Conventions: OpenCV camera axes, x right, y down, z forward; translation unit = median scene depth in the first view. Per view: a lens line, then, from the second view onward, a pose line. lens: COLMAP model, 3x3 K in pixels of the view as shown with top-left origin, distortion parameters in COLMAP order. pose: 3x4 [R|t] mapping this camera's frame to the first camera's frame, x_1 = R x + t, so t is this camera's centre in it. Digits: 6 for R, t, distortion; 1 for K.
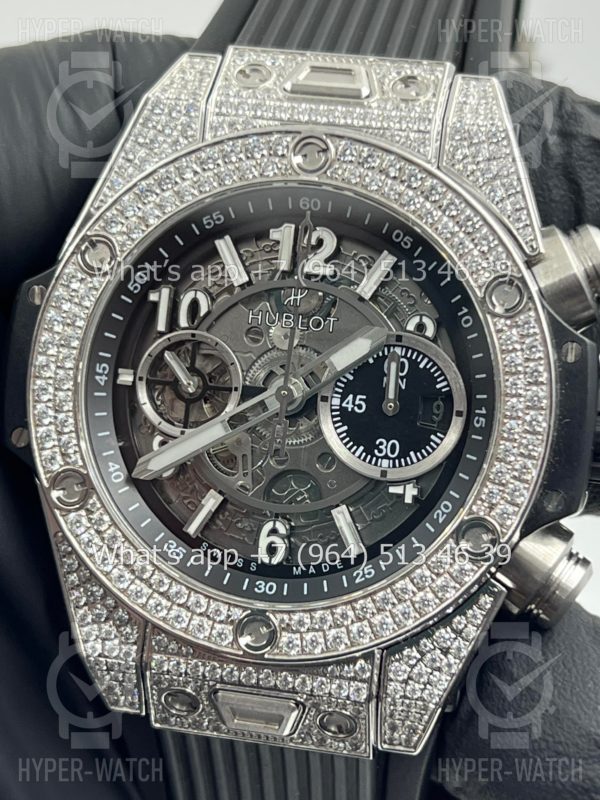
lens RADIAL K [[1883.9, 0, 300.0], [0, 1883.9, 400.0], [0, 0, 1]] dist [0.269876, -0.328842]
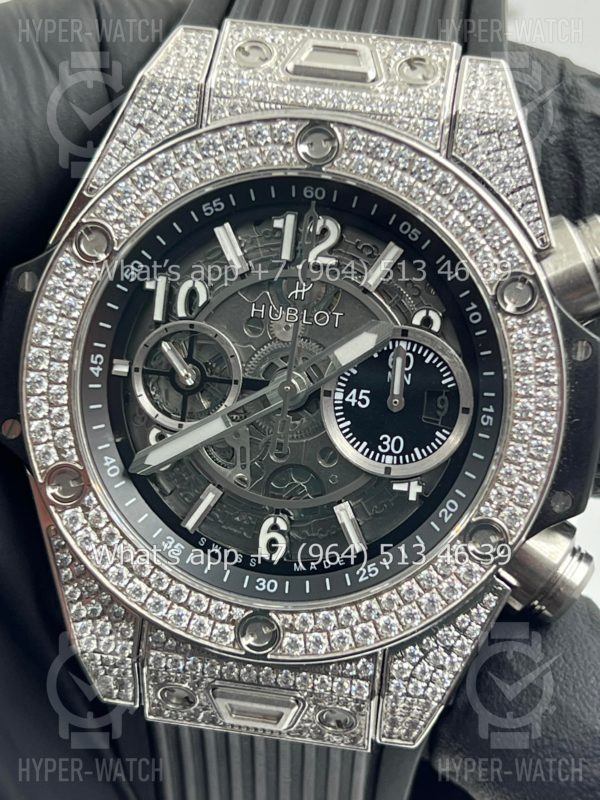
lens RADIAL K [[1883.9, 0, 300.0], [0, 1883.9, 400.0], [0, 0, 1]] dist [0.269876, -0.328842]
pose [[0.997958, 0.001780, 0.063843, -0.063759], [-0.007036, 0.996591, 0.082201, -0.077652], [-0.063479, -0.082482, 0.994569, 0.029127]]
